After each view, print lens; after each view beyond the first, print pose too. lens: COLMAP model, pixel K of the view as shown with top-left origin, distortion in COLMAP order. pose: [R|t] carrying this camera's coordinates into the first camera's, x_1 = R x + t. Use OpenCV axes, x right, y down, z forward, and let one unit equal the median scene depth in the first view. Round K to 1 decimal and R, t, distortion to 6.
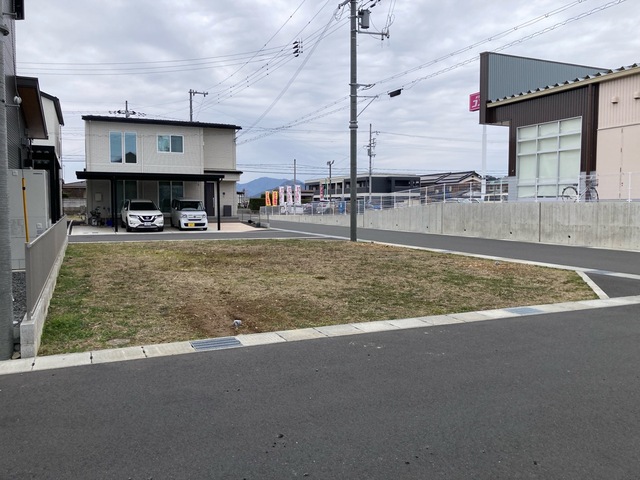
lens RADIAL K [[523.6, 0, 319.9], [0, 523.6, 238.7], [0, 0, 1]] dist [0.034796, -0.030762]
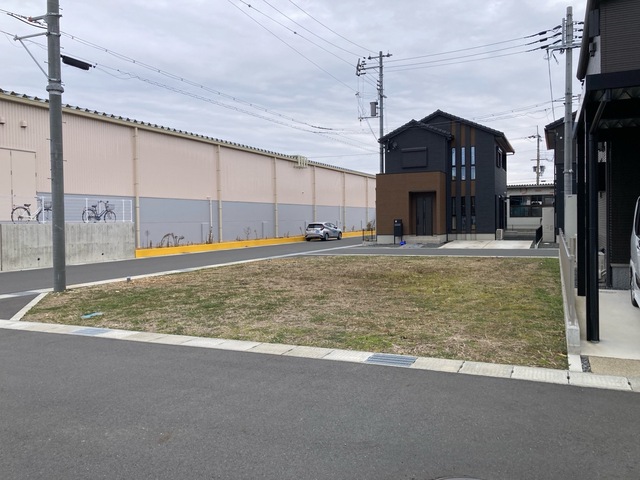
lens RADIAL K [[523.6, 0, 320.6], [0, 523.6, 239.9], [0, 0, 1]] dist [0.034796, -0.030762]
pose [[-0.652761, -0.020082, 0.757298, -0.439549], [0.066286, 0.994300, 0.083503, -0.063337], [-0.754658, 0.104706, -0.647709, 0.914119]]
